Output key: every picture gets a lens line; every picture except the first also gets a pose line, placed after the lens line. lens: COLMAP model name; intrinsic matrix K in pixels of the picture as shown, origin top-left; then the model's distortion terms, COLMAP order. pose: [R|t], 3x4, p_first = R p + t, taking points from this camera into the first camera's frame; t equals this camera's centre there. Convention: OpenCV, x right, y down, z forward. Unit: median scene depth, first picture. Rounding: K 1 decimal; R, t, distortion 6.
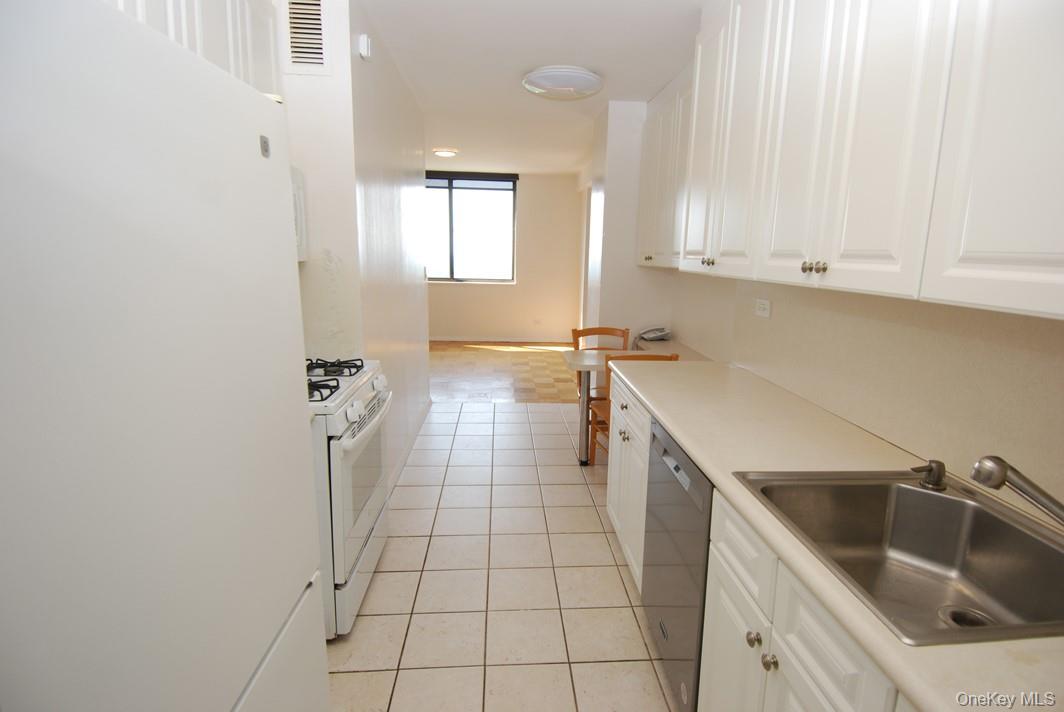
lens RADIAL K [[551.0, 0, 543.8], [0, 551.0, 357.7], [0, 0, 1]] dist [0.060815, -0.060825]
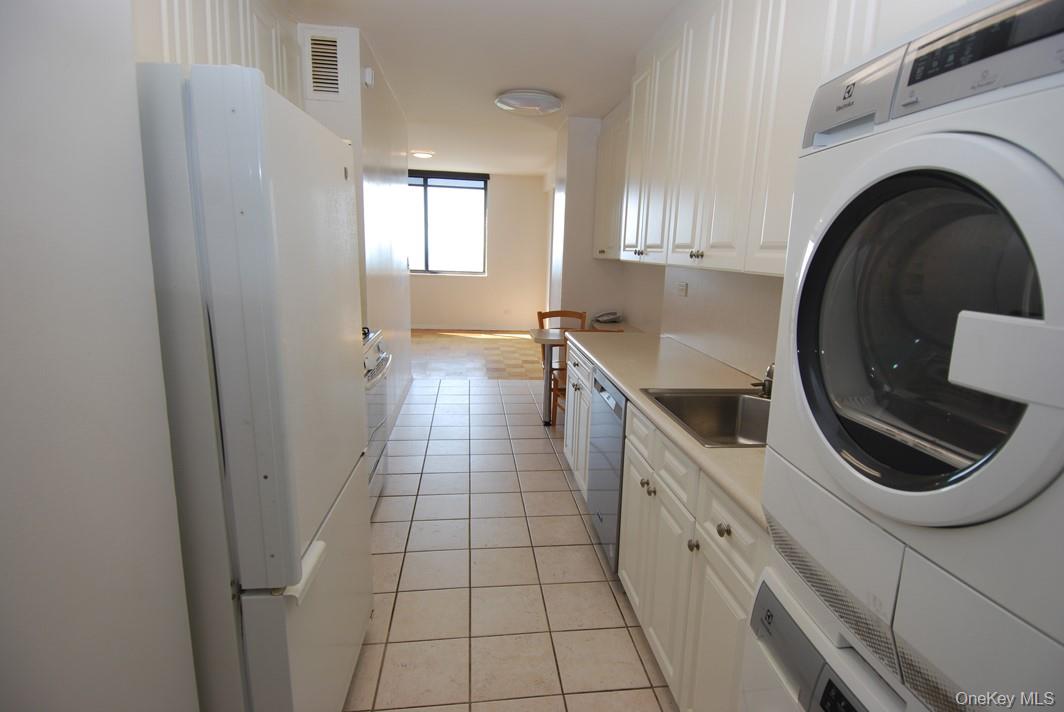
lens RADIAL K [[551.0, 0, 543.8], [0, 551.0, 357.7], [0, 0, 1]] dist [0.060815, -0.060825]
pose [[0.998395, 0.000471, 0.056630, -0.001536], [-0.000791, 0.999984, 0.005631, 0.036810], [-0.056626, -0.005667, 0.998379, -0.159441]]
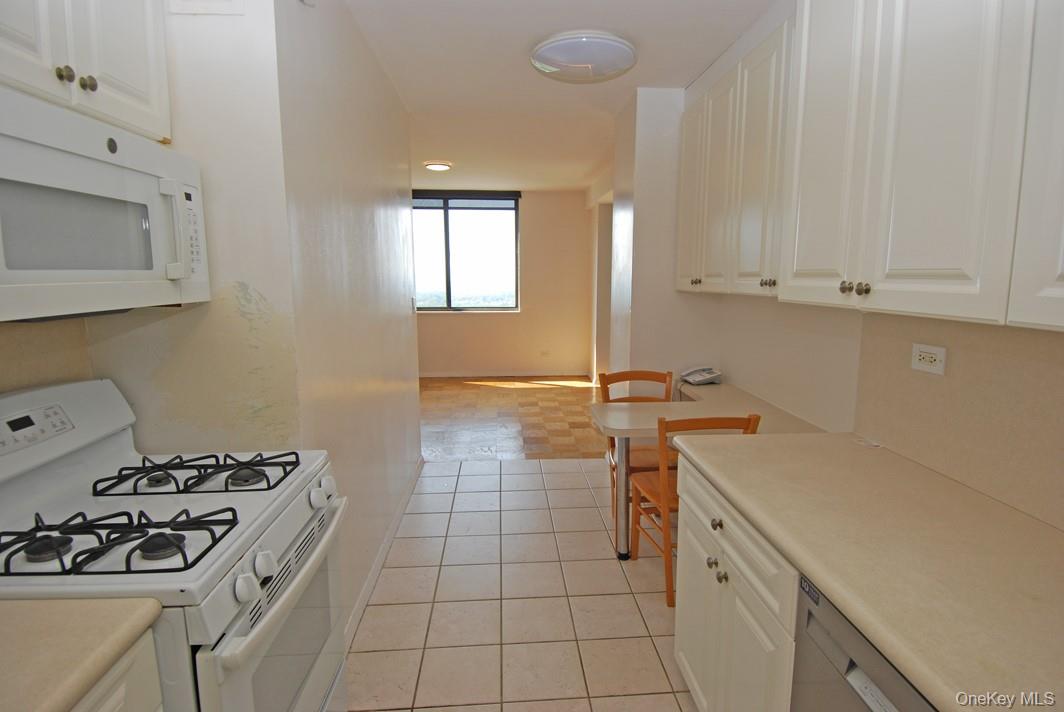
lens RADIAL K [[551.0, 0, 543.8], [0, 551.0, 357.7], [0, 0, 1]] dist [0.060815, -0.060825]
pose [[0.999759, -0.021912, -0.001565, -0.023965], [0.021828, 0.998902, -0.041453, -0.041554], [0.002471, 0.041409, 0.999139, 0.205343]]
